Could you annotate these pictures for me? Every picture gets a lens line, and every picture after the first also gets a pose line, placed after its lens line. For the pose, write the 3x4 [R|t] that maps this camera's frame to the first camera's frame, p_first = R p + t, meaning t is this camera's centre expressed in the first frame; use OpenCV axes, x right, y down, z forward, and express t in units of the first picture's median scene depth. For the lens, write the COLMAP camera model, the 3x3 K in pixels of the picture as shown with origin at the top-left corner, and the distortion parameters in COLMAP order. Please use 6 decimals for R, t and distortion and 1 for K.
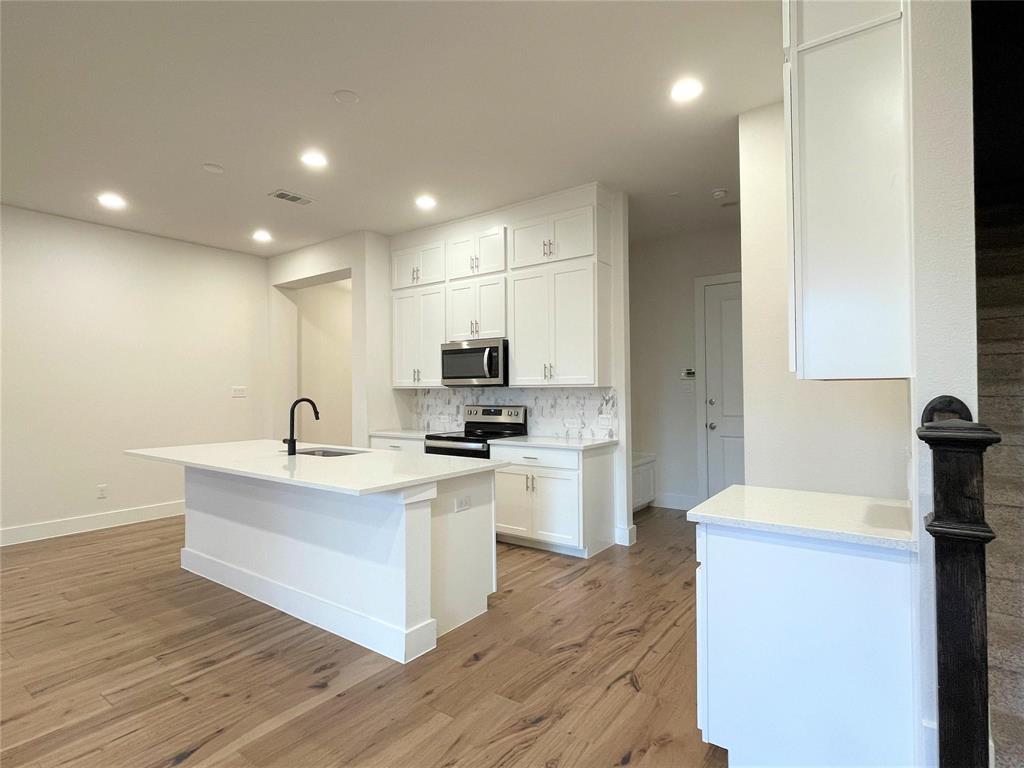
lens RADIAL K [[529.9, 0, 512.0], [0, 529.9, 384.0], [0, 0, 1]] dist [-0.003150, 0.000577]
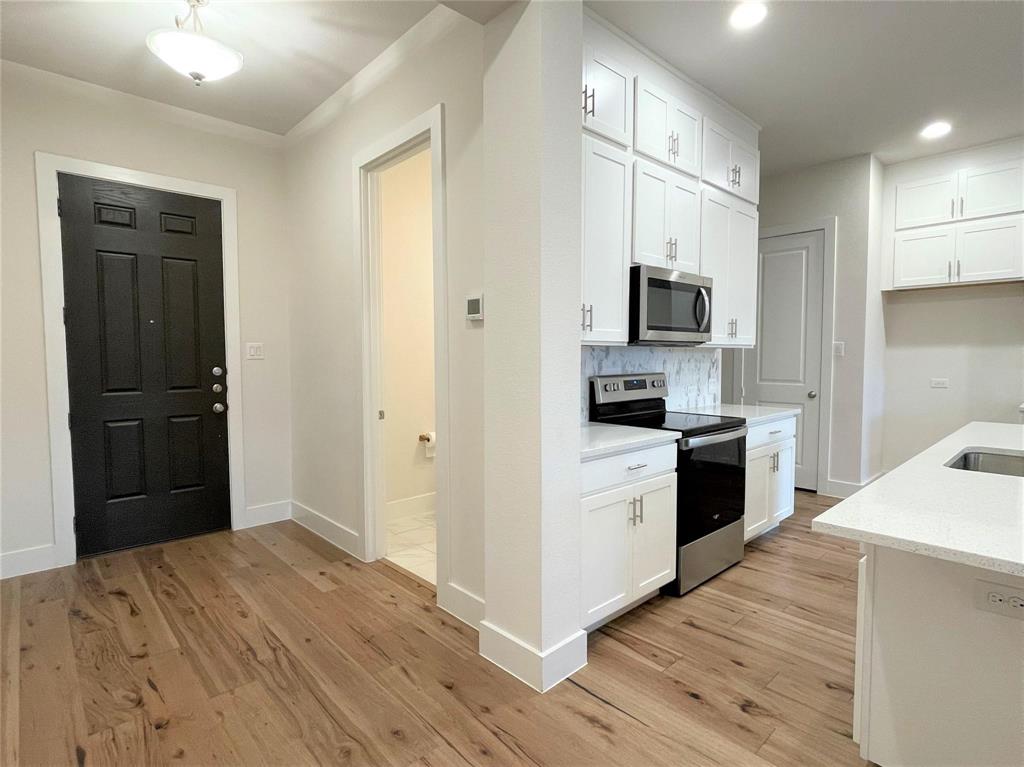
lens RADIAL K [[529.9, 0, 512.0], [0, 529.9, 383.5], [0, 0, 1]] dist [-0.003150, 0.000577]
pose [[0.191397, -0.046210, 0.980424, -0.757379], [-0.011100, 0.998725, 0.049240, 0.023292], [-0.981450, -0.020307, 0.190640, 1.101884]]
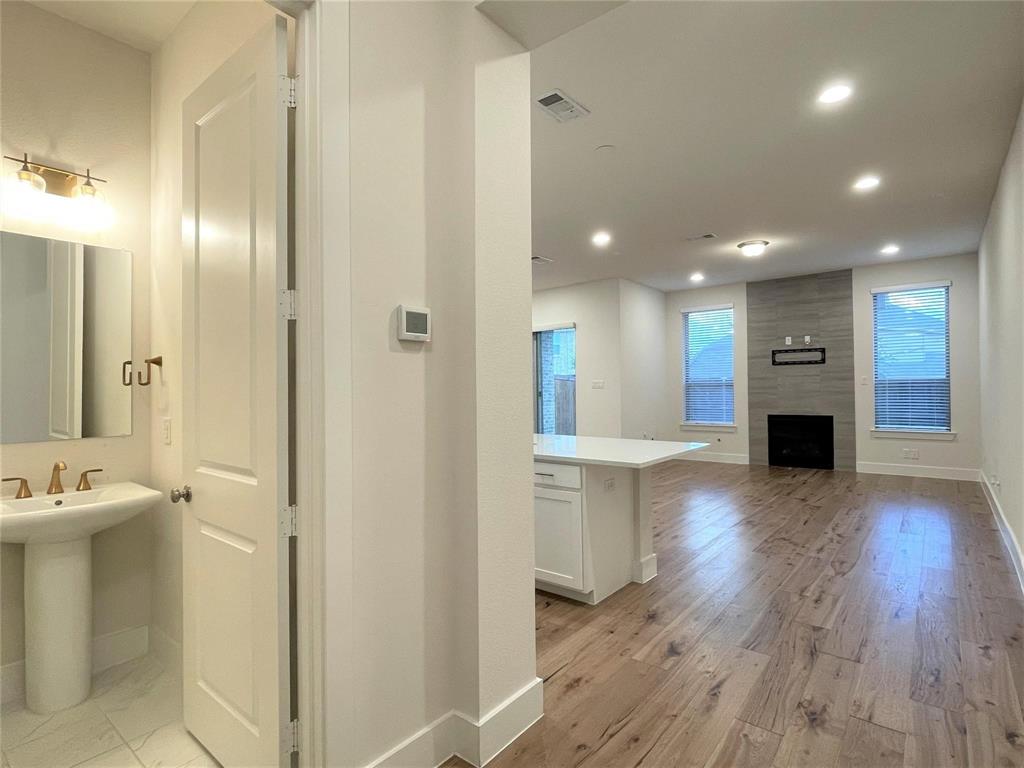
lens RADIAL K [[529.9, 0, 512.0], [0, 529.9, 384.0], [0, 0, 1]] dist [-0.003150, 0.000577]
pose [[-0.998622, 0.019192, 0.048840, -0.353352], [0.018228, 0.999632, -0.020106, 0.026486], [-0.049208, -0.019188, -0.998604, 1.592829]]
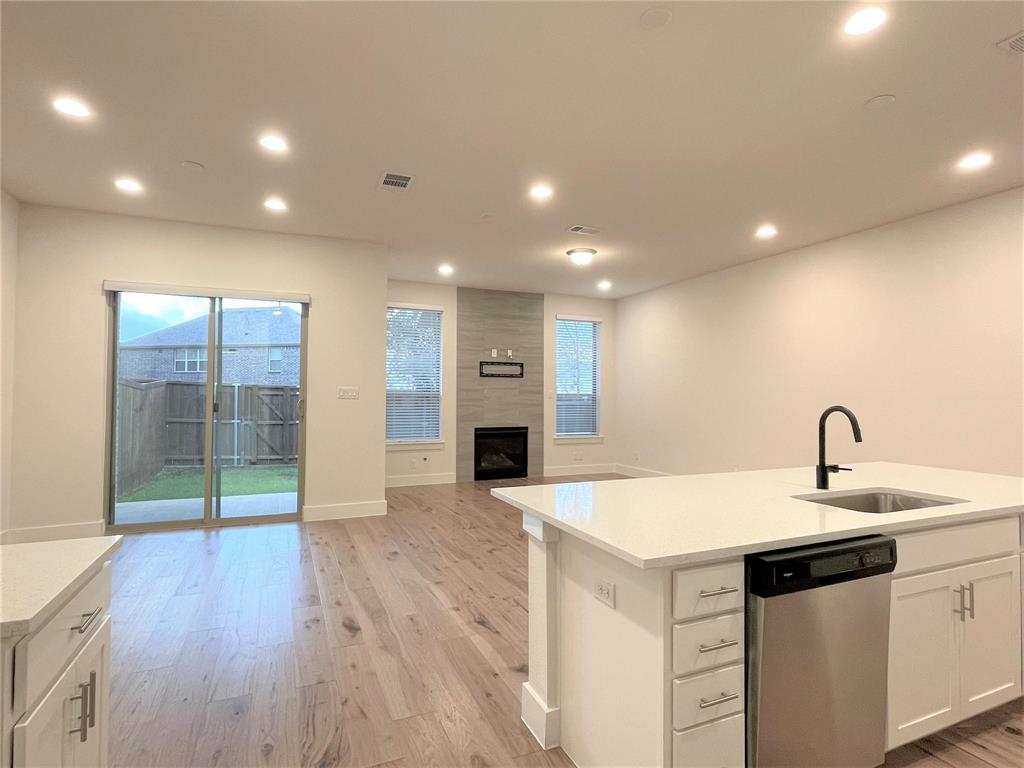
lens RADIAL K [[528.6, 0, 512.0], [0, 528.6, 384.0], [0, 0, 1]] dist [-0.000213, -0.000310]
pose [[-0.505709, -0.014241, -0.862586, 0.283547], [0.010198, 0.999695, -0.022483, 0.007295], [0.862644, -0.020166, -0.505410, 0.746567]]
